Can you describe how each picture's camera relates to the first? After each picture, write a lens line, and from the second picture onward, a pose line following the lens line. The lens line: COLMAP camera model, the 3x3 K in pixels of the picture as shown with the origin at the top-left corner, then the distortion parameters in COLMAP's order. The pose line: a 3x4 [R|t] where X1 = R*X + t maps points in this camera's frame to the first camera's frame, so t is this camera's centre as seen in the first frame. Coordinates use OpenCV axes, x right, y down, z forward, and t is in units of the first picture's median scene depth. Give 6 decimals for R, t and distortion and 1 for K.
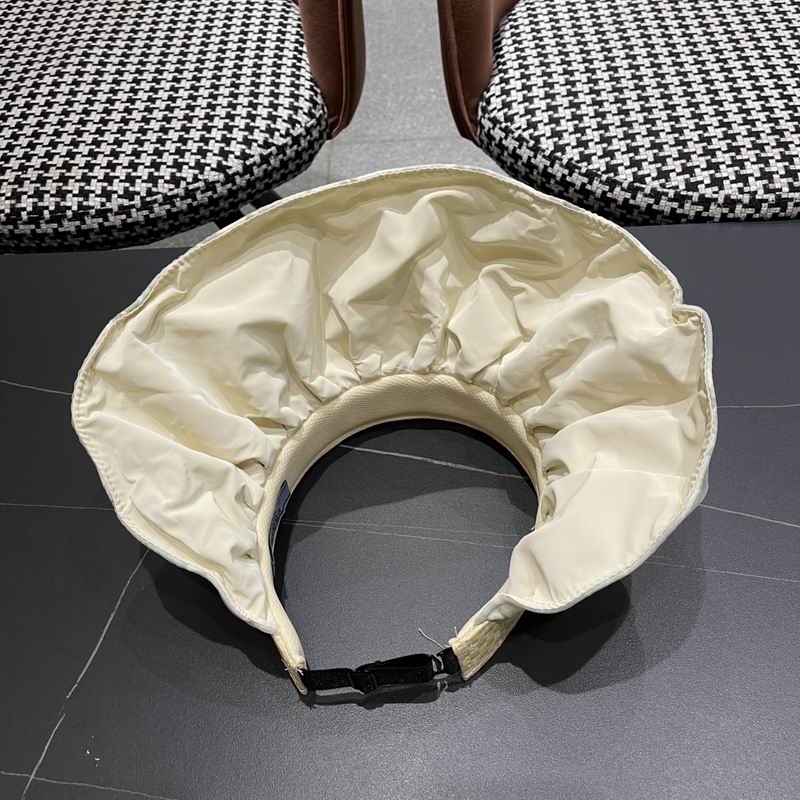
lens RADIAL K [[855.1, 0, 403.4], [0, 855.1, 403.9], [0, 0, 1]] dist [0.016184, 0.004313]
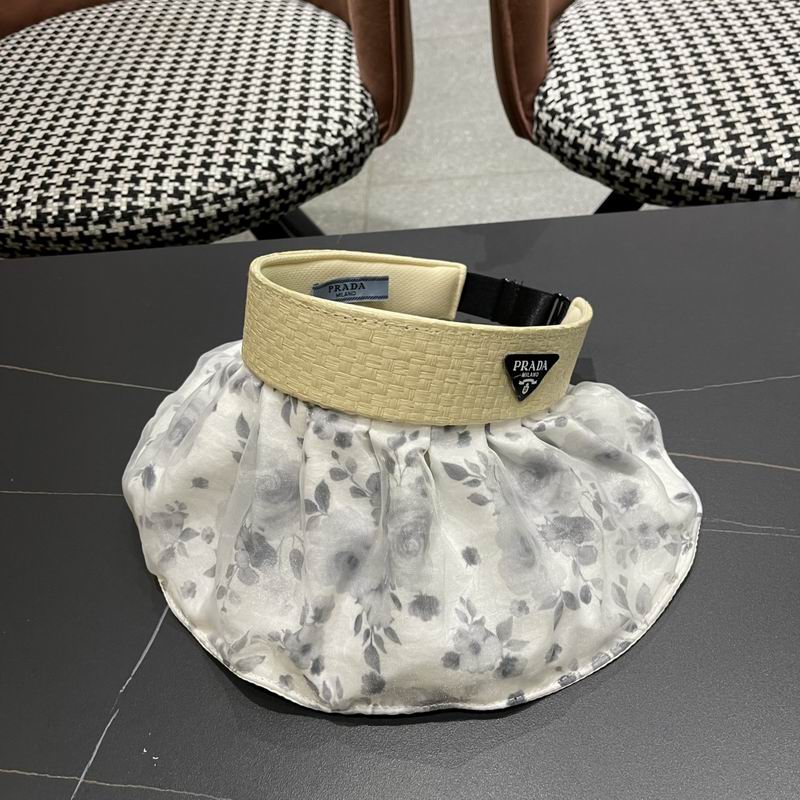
lens RADIAL K [[854.7, 0, 405.0], [0, 854.7, 403.9], [0, 0, 1]] dist [0.009706, 0.017943]
pose [[0.999476, -0.019764, -0.025623, -0.043781], [0.017425, 0.995927, -0.088463, 0.082312], [0.027267, 0.087970, 0.995750, 0.062719]]
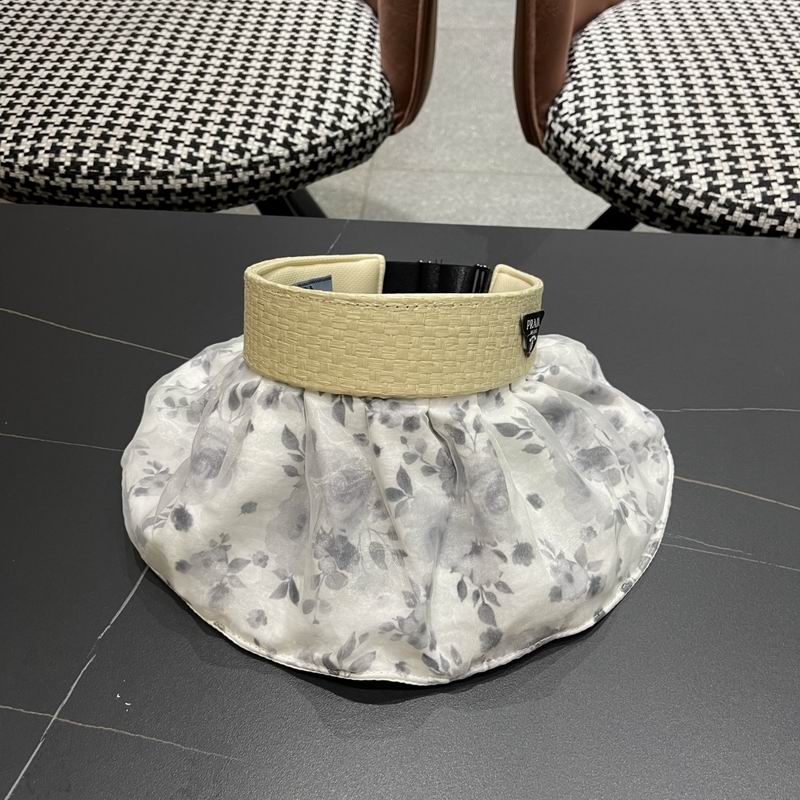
lens RADIAL K [[853.7, 0, 399.6], [0, 853.7, 405.3], [0, 0, 1]] dist [0.011851, 0.005885]
pose [[0.995521, 0.094335, 0.006233, -0.062577], [-0.093691, 0.993245, -0.068463, 0.080058], [-0.012650, 0.067572, 0.997634, 0.037726]]
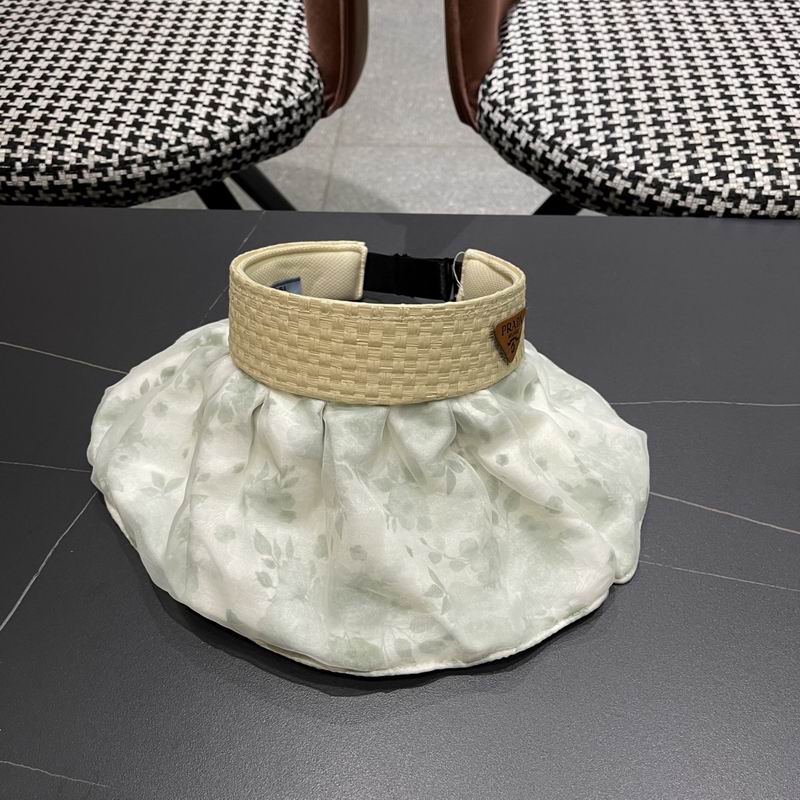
lens RADIAL K [[856.6, 0, 402.0], [0, 856.6, 405.0], [0, 0, 1]] dist [0.006970, 0.030033]
pose [[0.997757, 0.066933, -0.000865, 0.027052], [-0.066925, 0.997214, -0.032933, 0.045625], [-0.001342, 0.032917, 0.999457, 0.053410]]
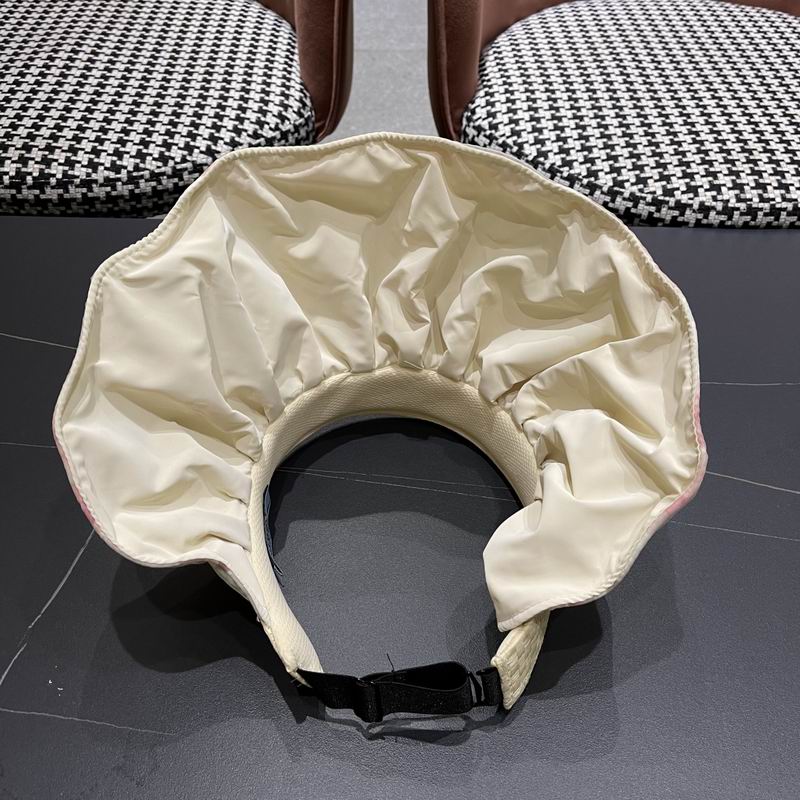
lens RADIAL K [[852.7, 0, 399.5], [0, 852.7, 395.4], [0, 0, 1]] dist [0.002679, 0.044235]
pose [[0.995984, 0.055525, 0.070241, -0.045891], [-0.047510, 0.992681, -0.111032, 0.113069], [-0.075892, 0.107249, 0.991331, 0.016719]]
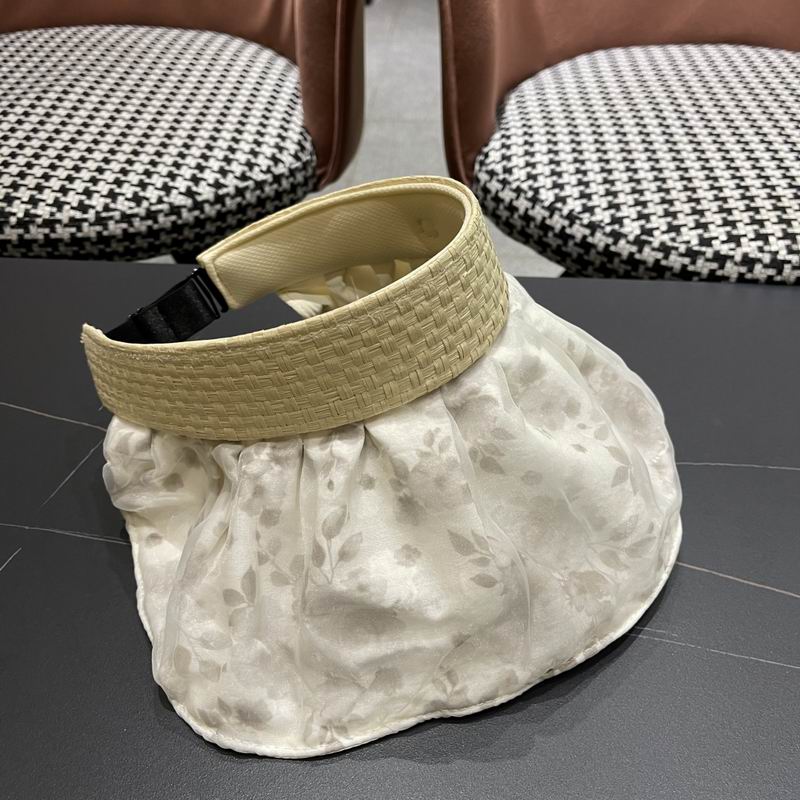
lens RADIAL K [[853.1, 0, 401.6], [0, 853.1, 400.7], [0, 0, 1]] dist [-0.000486, 0.036243]
pose [[0.995893, 0.090364, -0.005560, 0.037707], [-0.089733, 0.977059, -0.193143, 0.098417], [-0.012021, 0.192848, 0.981155, 0.150103]]
